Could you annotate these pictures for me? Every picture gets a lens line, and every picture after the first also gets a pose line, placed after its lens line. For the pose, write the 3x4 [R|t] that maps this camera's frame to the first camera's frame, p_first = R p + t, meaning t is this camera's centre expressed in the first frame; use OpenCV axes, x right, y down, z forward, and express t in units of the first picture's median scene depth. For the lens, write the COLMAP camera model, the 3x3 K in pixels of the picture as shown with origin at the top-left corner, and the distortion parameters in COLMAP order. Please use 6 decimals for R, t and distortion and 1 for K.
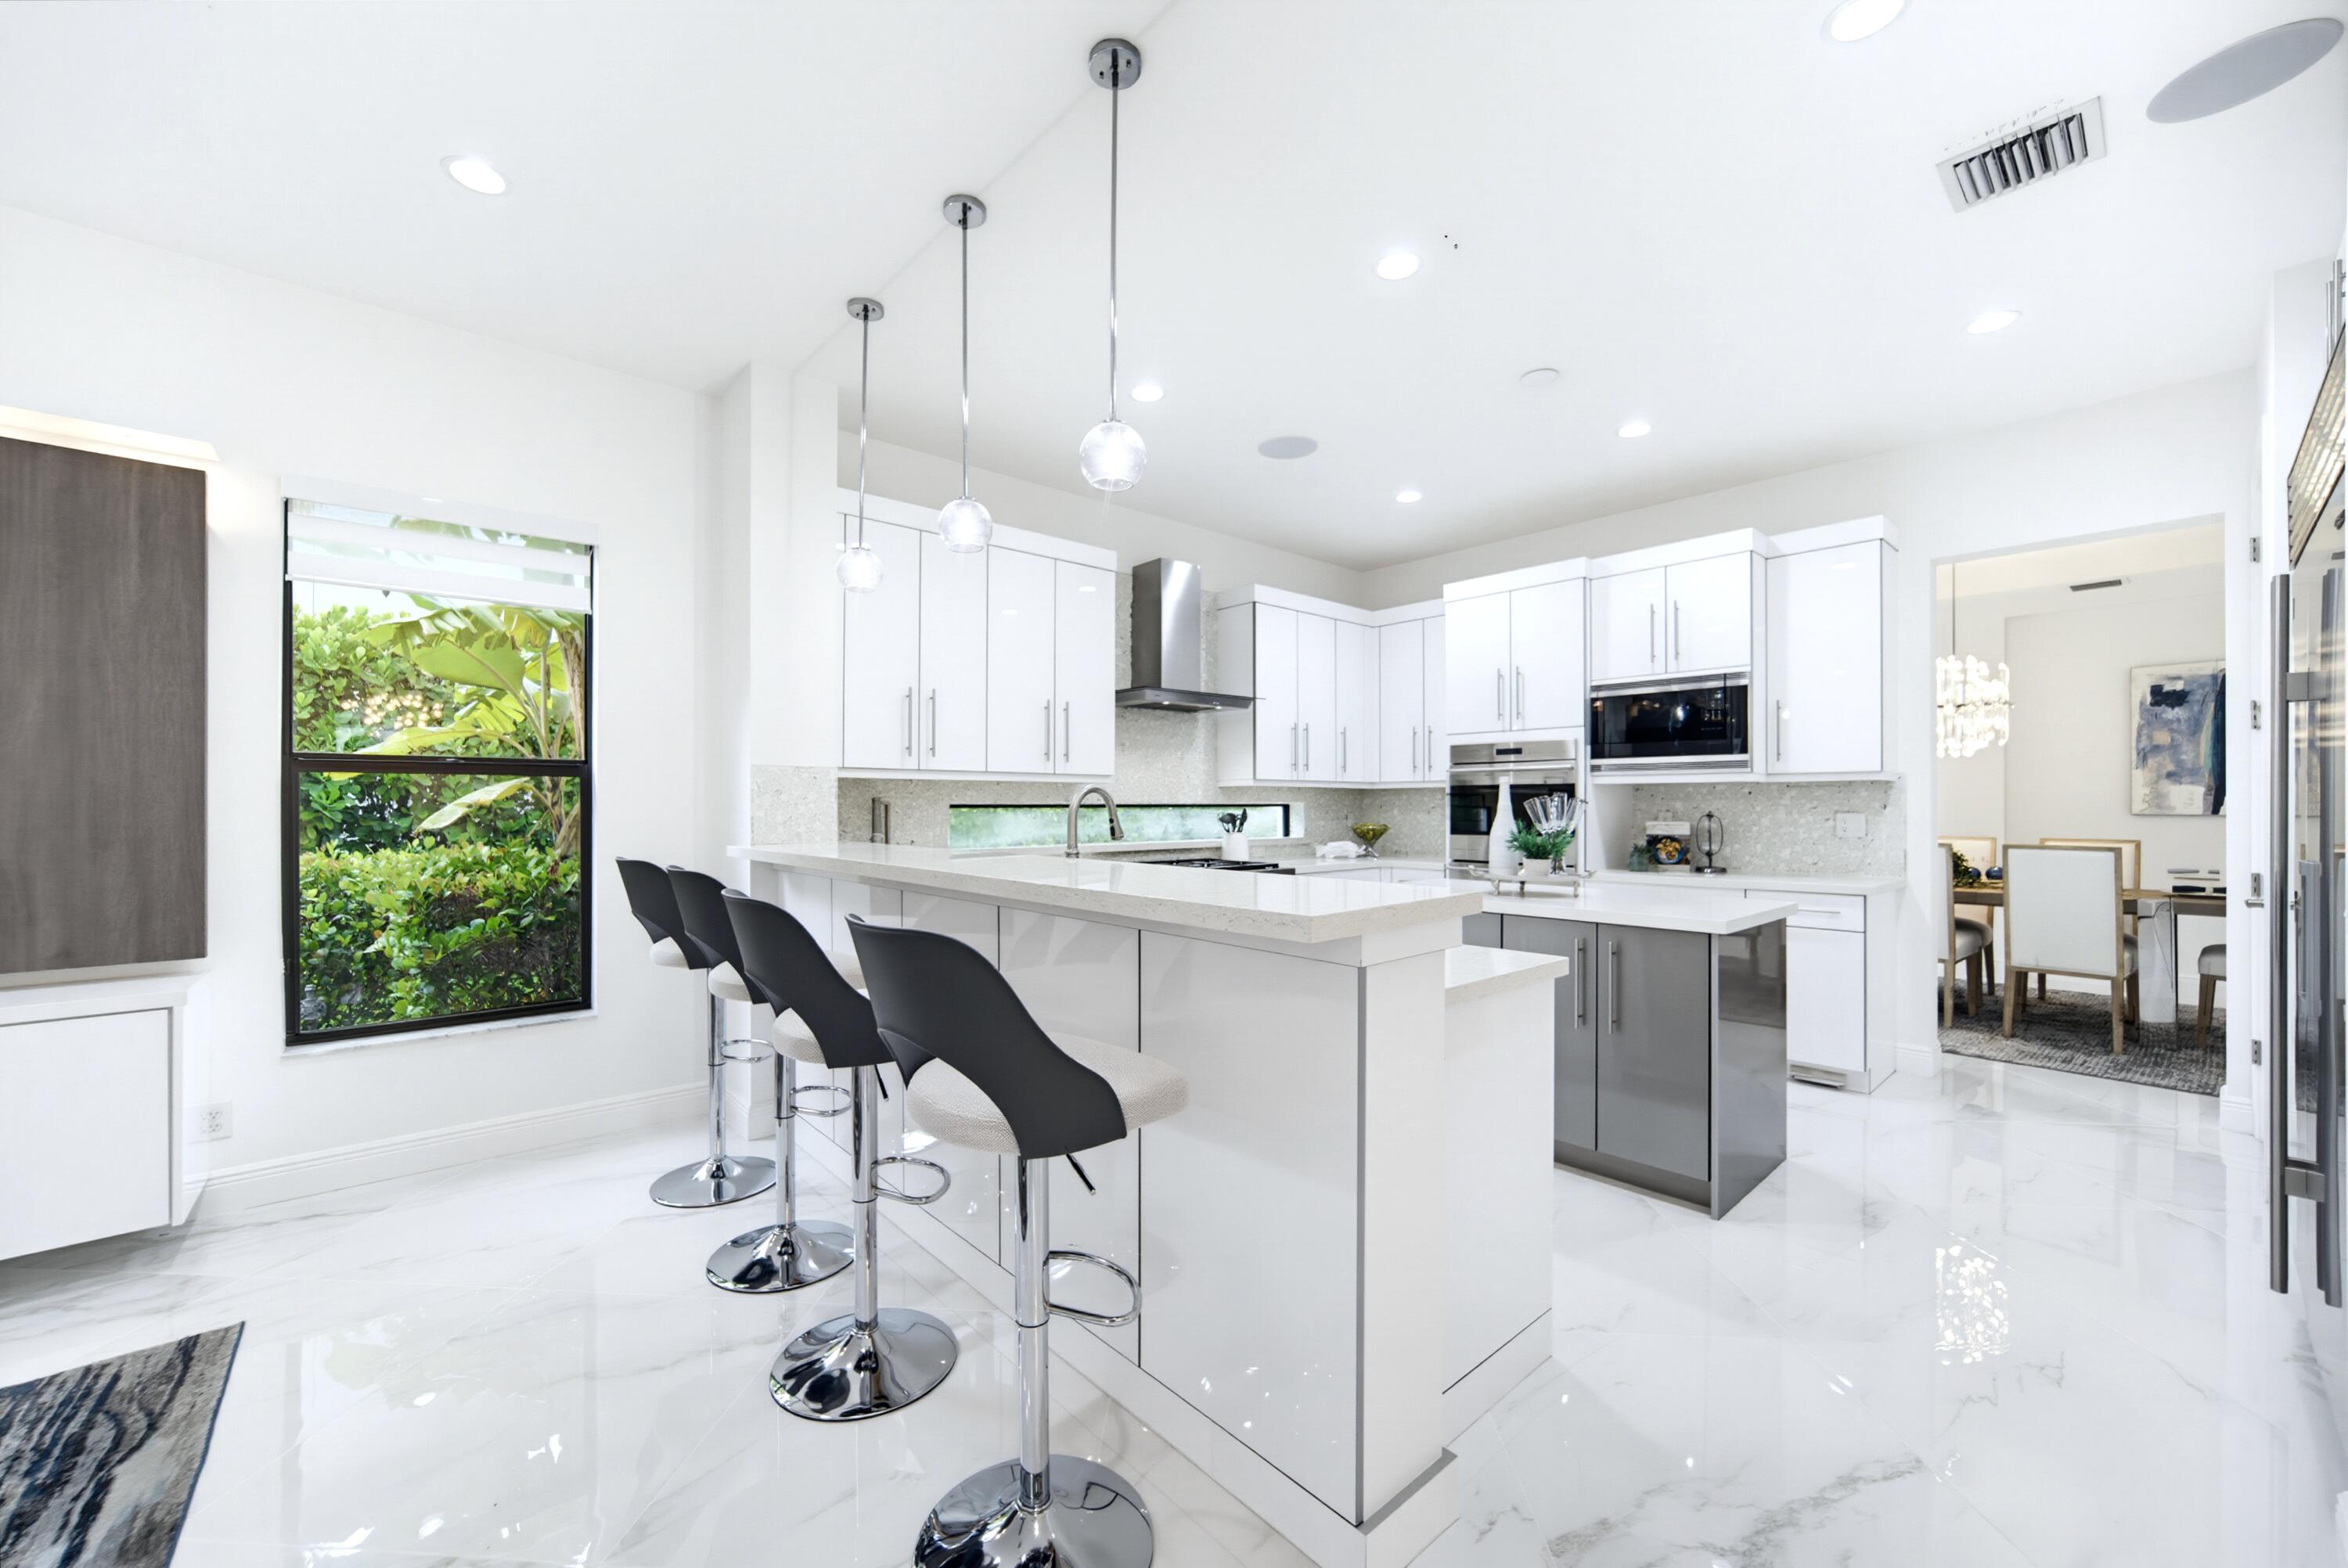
lens RADIAL K [[926.0, 0, 1171.8], [0, 926.0, 800.0], [0, 0, 1]] dist [-0.011418, 0.003301]
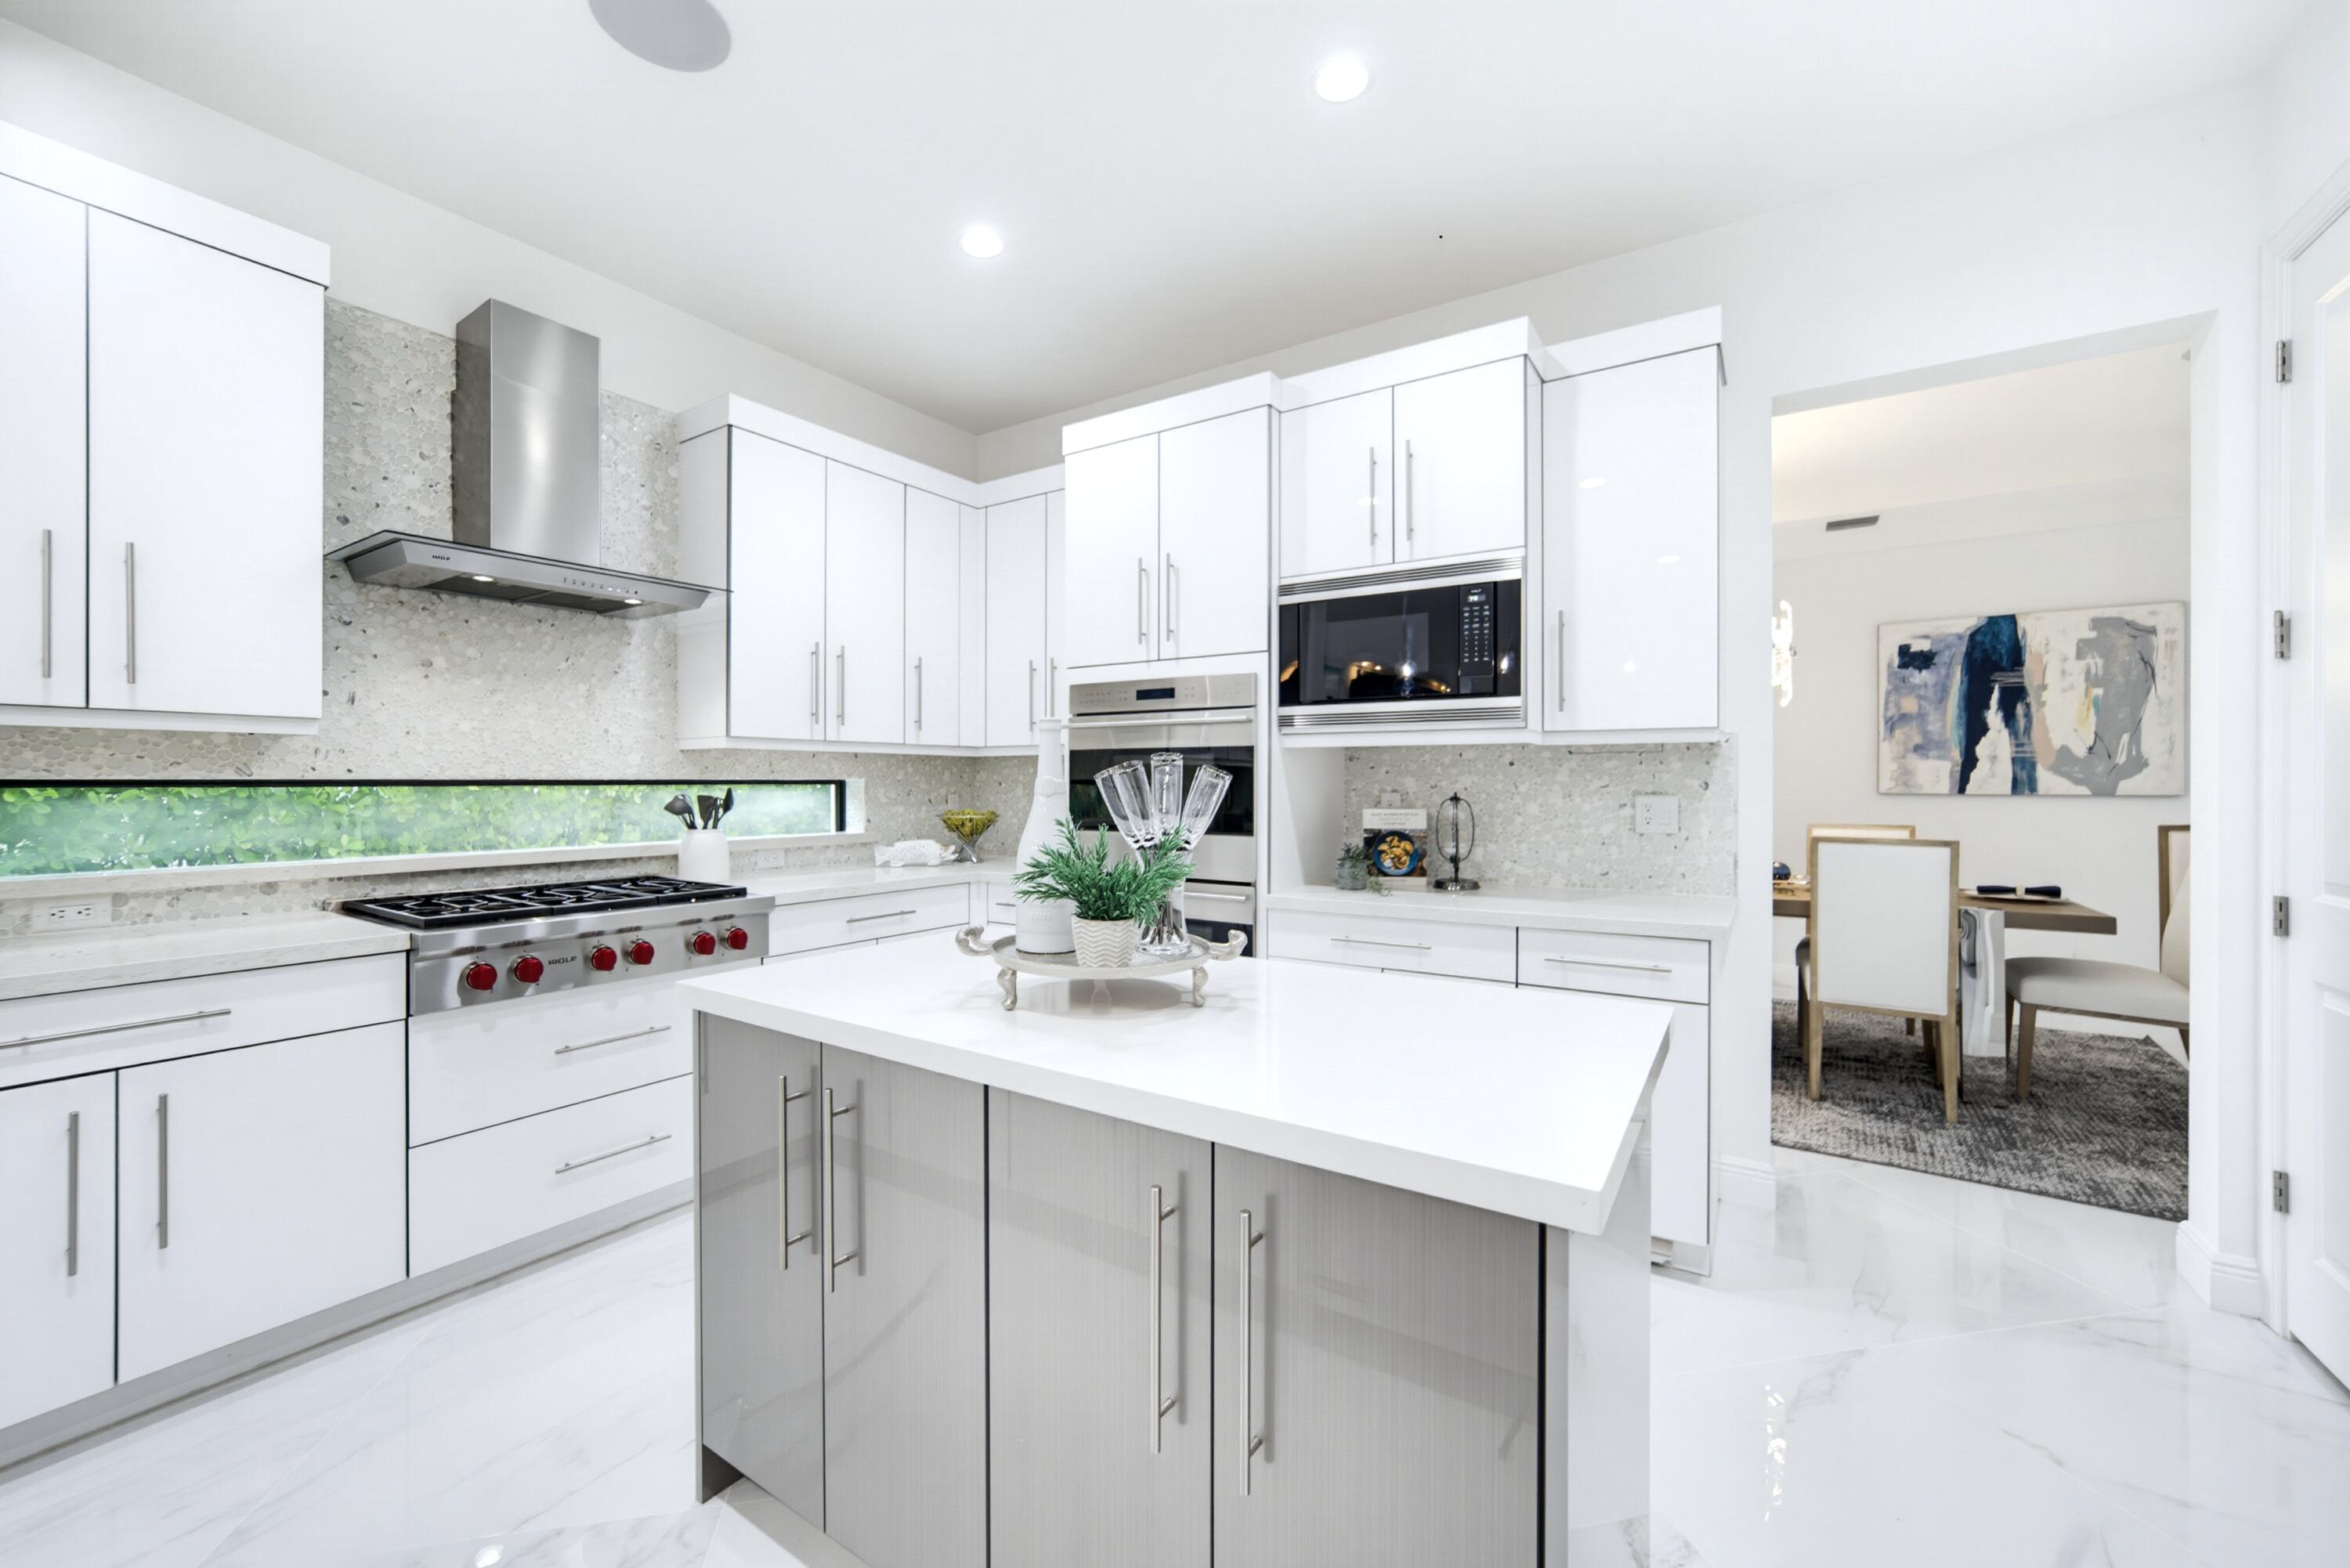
lens RADIAL K [[926.8, 0, 1152.9], [0, 926.8, 770.7], [0, 0, 1]] dist [-0.011418, 0.003301]
pose [[0.970480, 0.003758, 0.241151, 0.219932], [-0.002440, 0.999980, -0.005764, 0.001475], [-0.241167, 0.005005, 0.970471, 0.417482]]
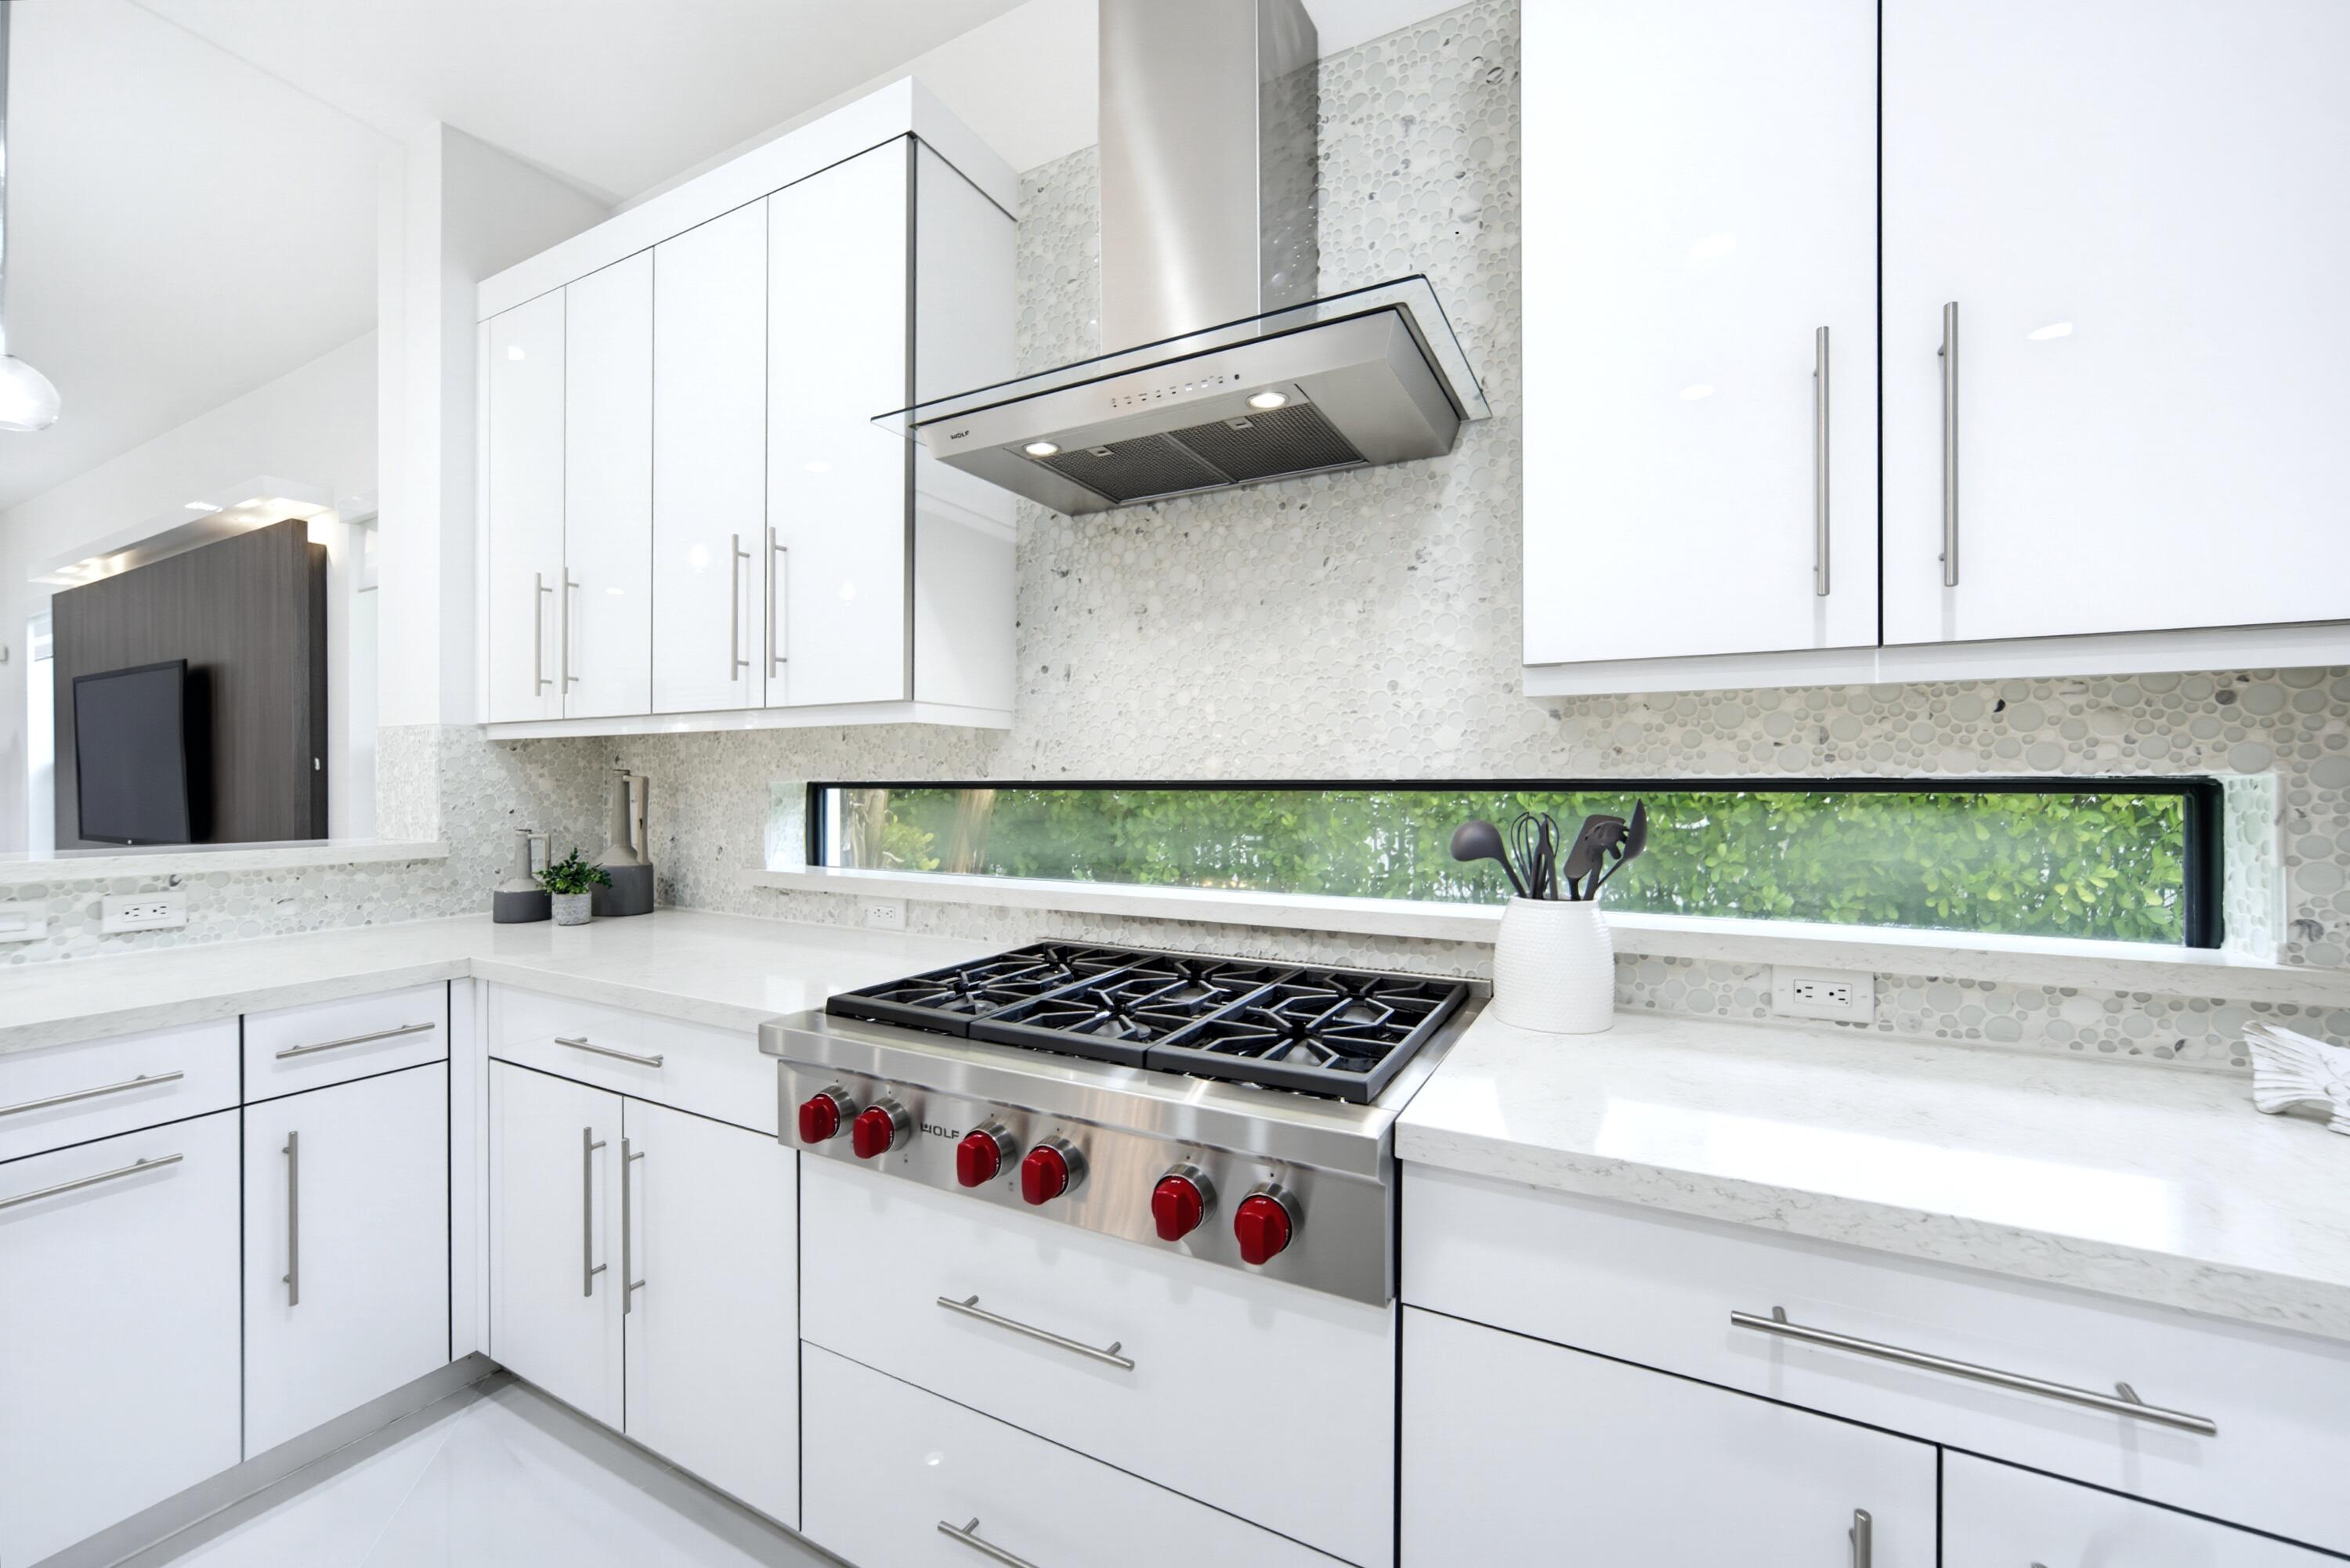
lens RADIAL K [[926.8, 0, 1184.2], [0, 926.8, 775.9], [0, 0, 1]] dist [-0.011418, 0.003301]
pose [[0.337399, -0.001499, -0.941361, 0.289938], [0.009219, 0.999956, 0.001712, 0.002553], [0.941317, -0.009256, 0.337398, 0.917593]]
